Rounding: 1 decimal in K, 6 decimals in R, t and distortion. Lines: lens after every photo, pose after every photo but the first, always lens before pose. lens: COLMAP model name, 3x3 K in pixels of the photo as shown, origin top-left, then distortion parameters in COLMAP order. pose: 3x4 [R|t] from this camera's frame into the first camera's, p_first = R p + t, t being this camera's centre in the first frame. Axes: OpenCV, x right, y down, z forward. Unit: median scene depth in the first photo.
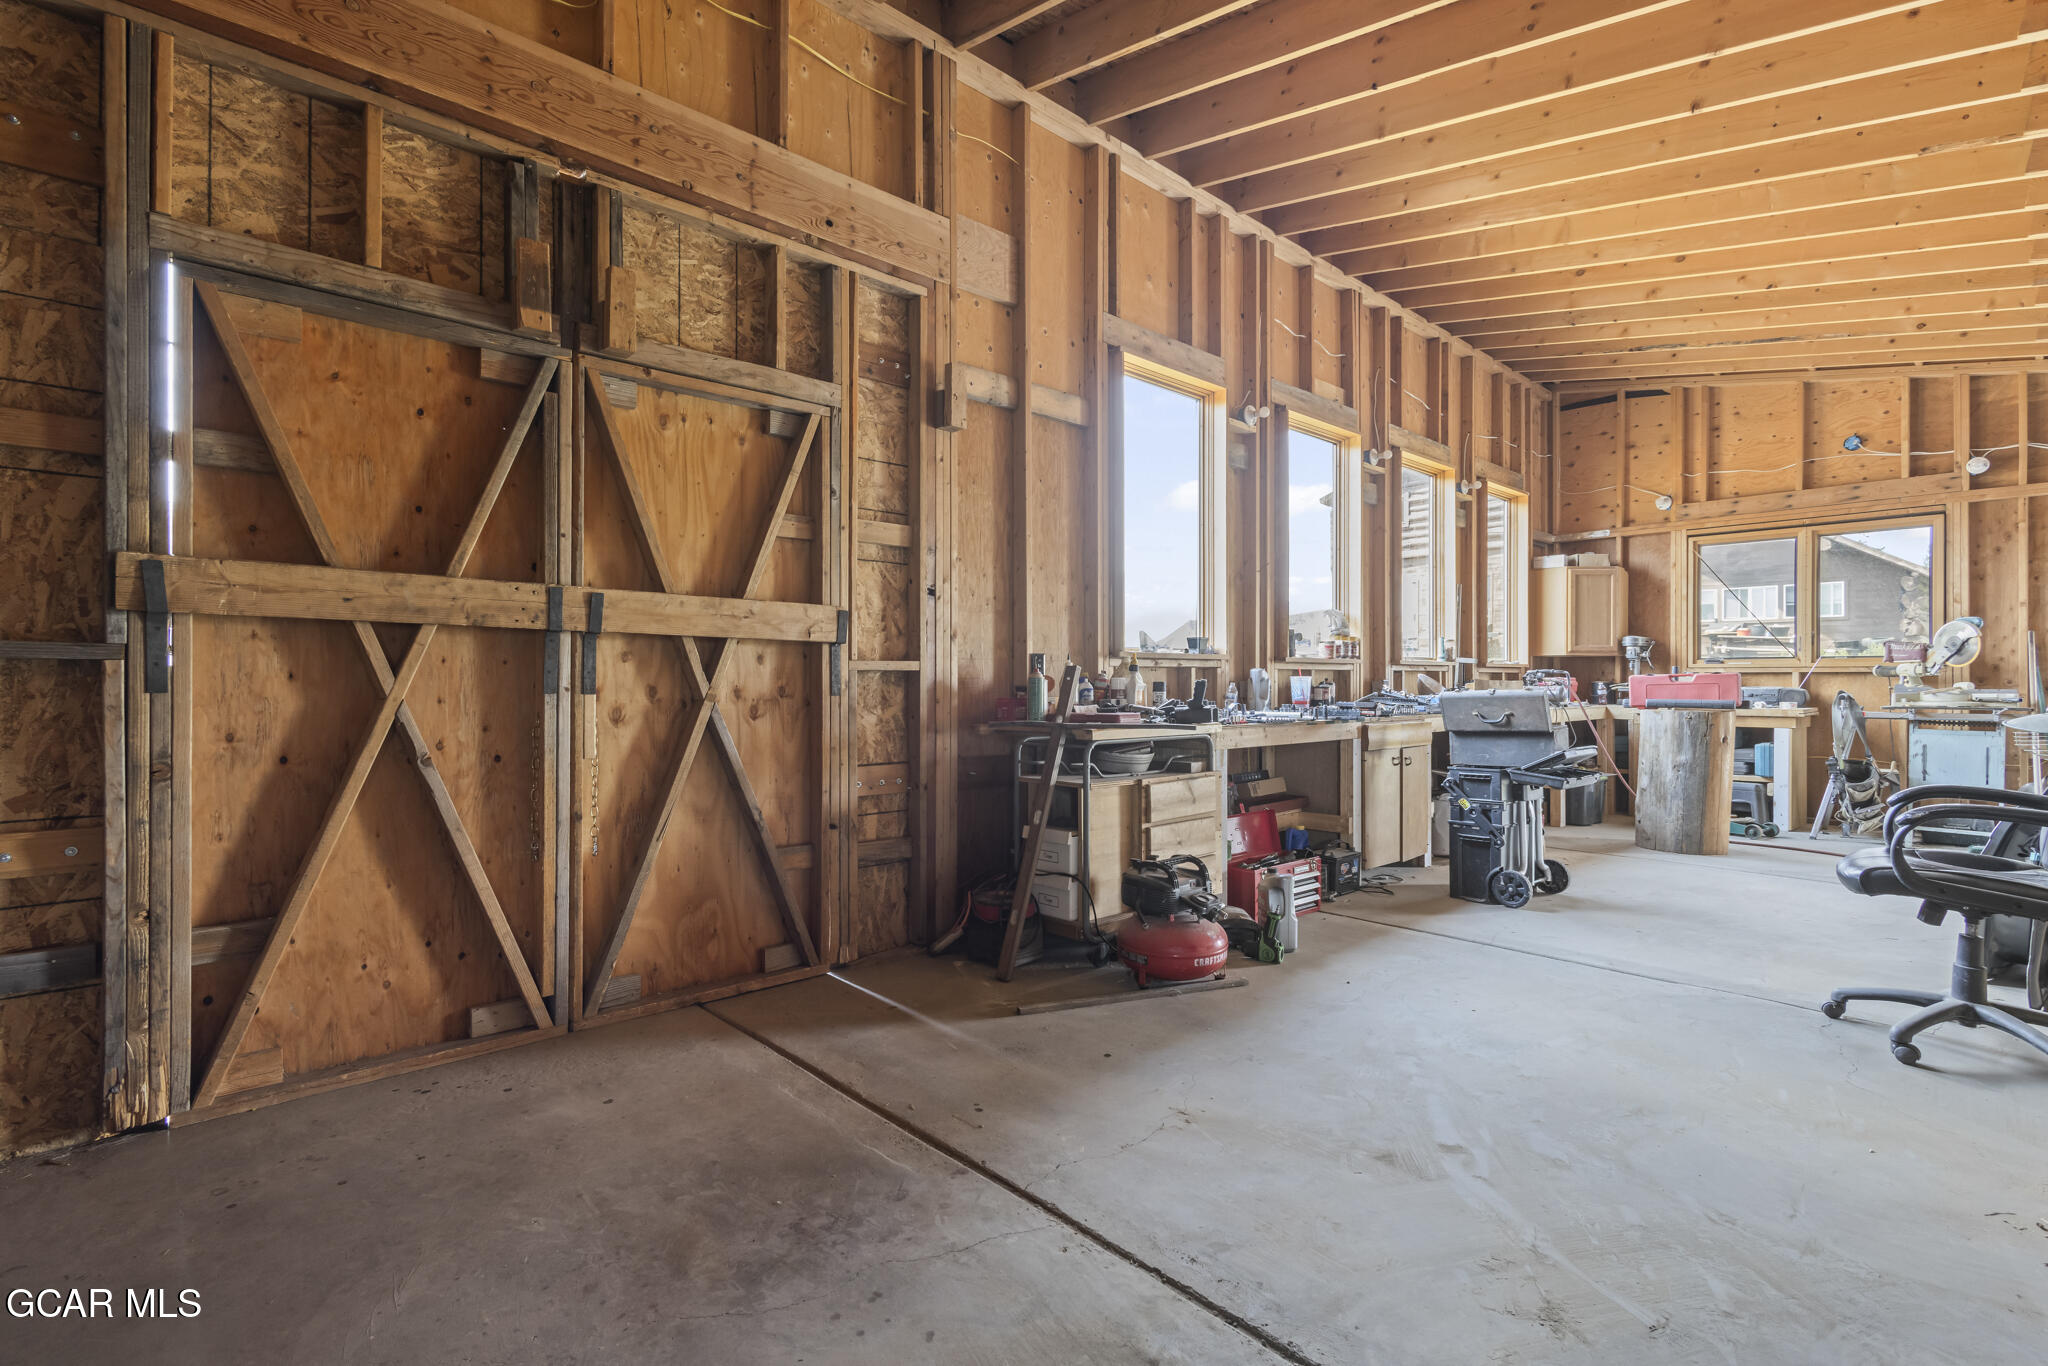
lens RADIAL K [[924.4, 0, 1019.4], [0, 924.4, 677.8], [0, 0, 1]] dist [0.005338, -0.004131]
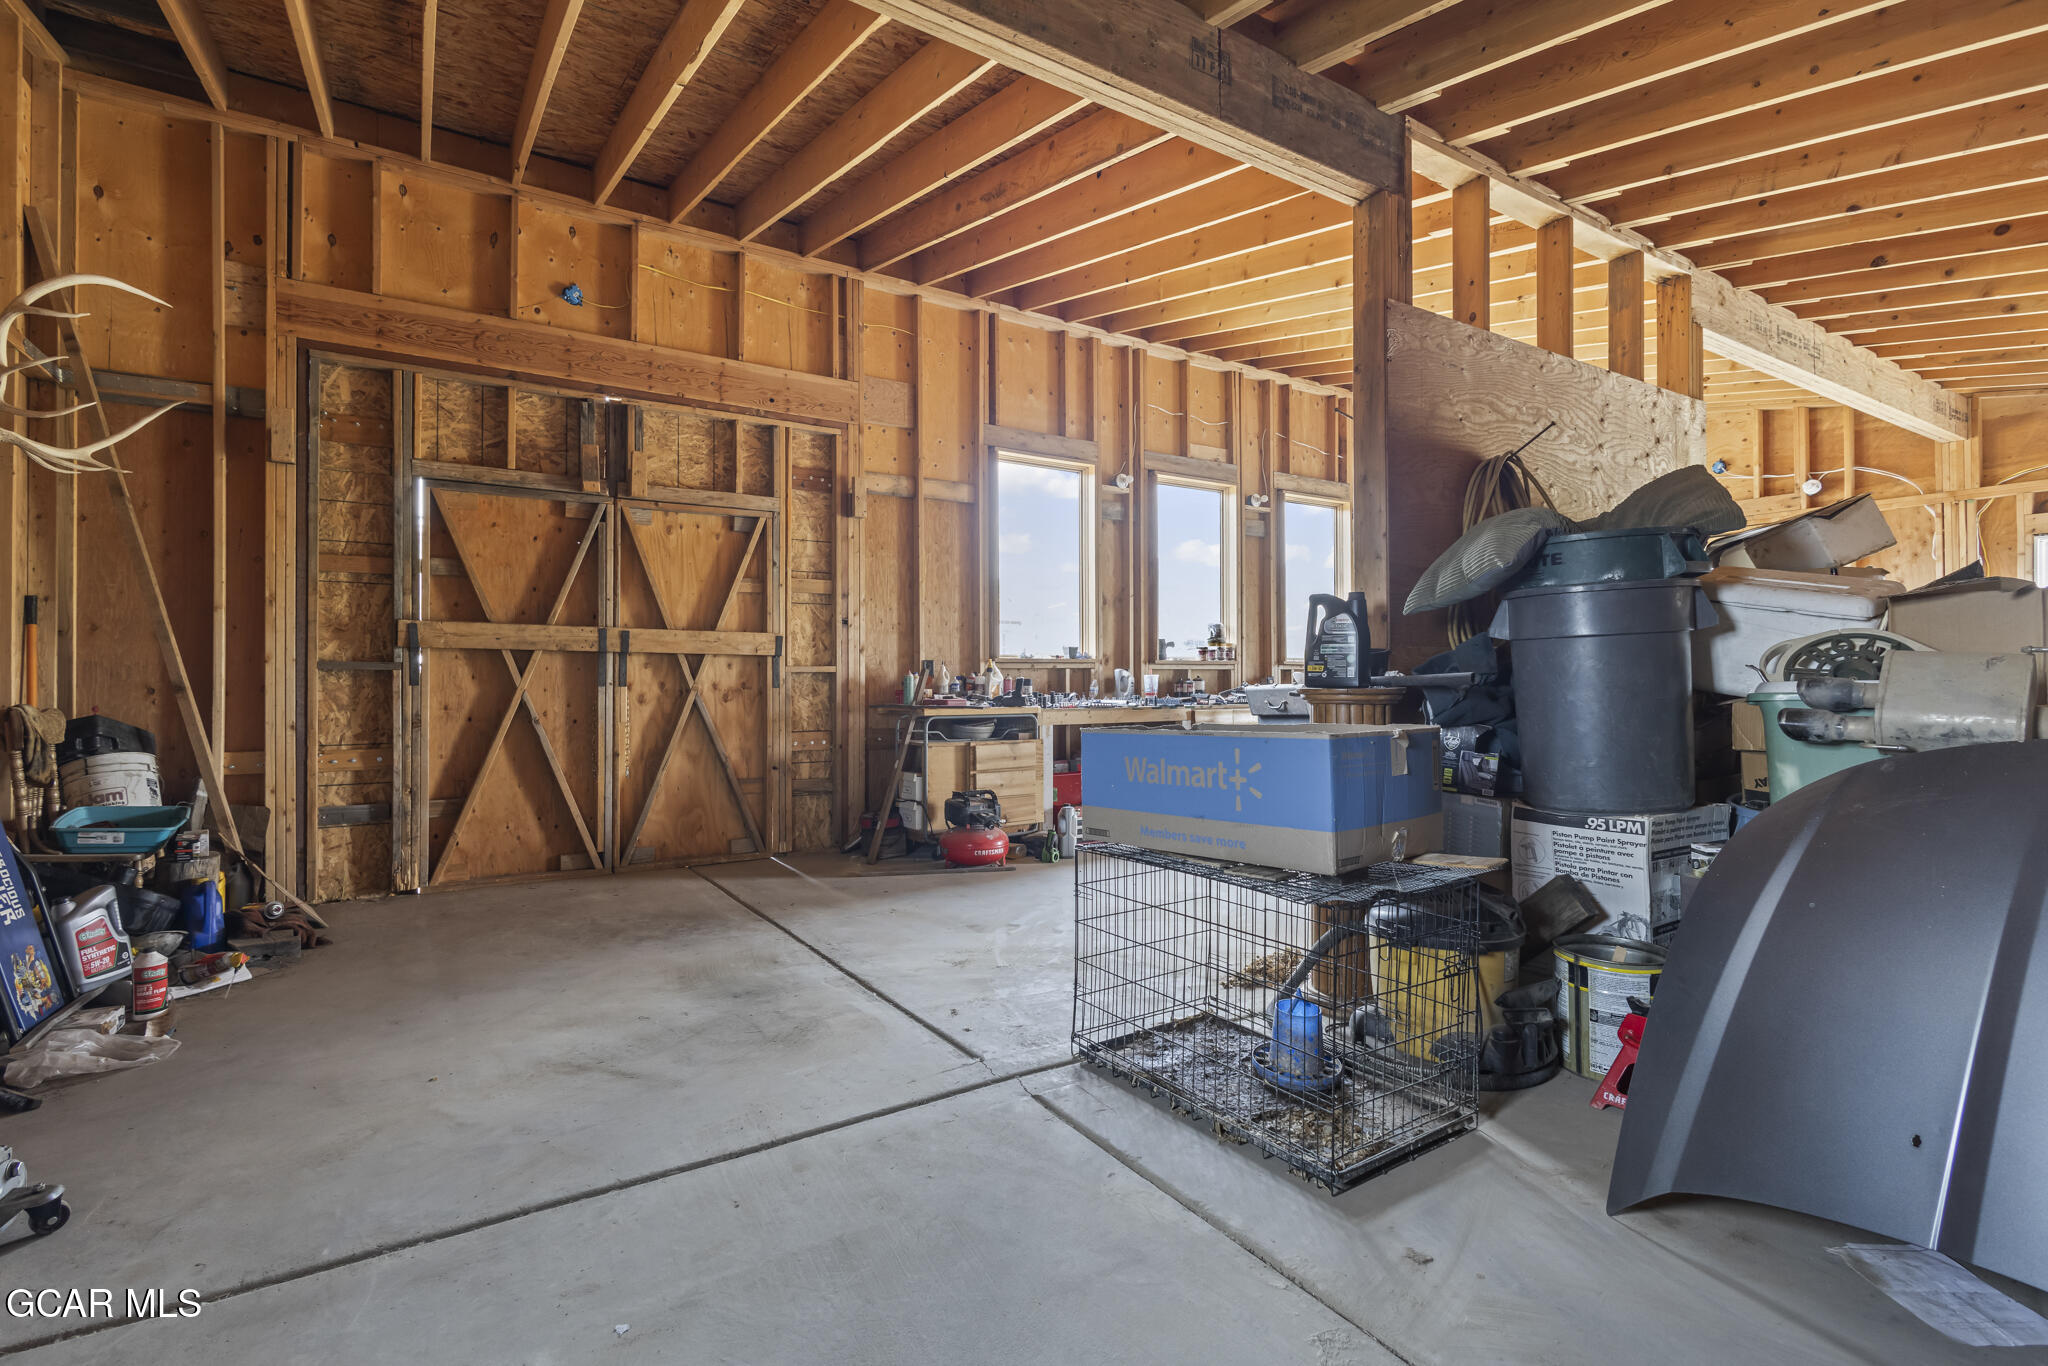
lens RADIAL K [[941.5, 0, 1023.6], [0, 941.5, 667.1], [0, 0, 1]] dist [0.000525, 0.000039]
pose [[0.985747, -0.004458, -0.168176, 0.547525], [0.002984, 0.999955, -0.009017, -0.001535], [0.168209, 0.008387, 0.985716, -0.605822]]
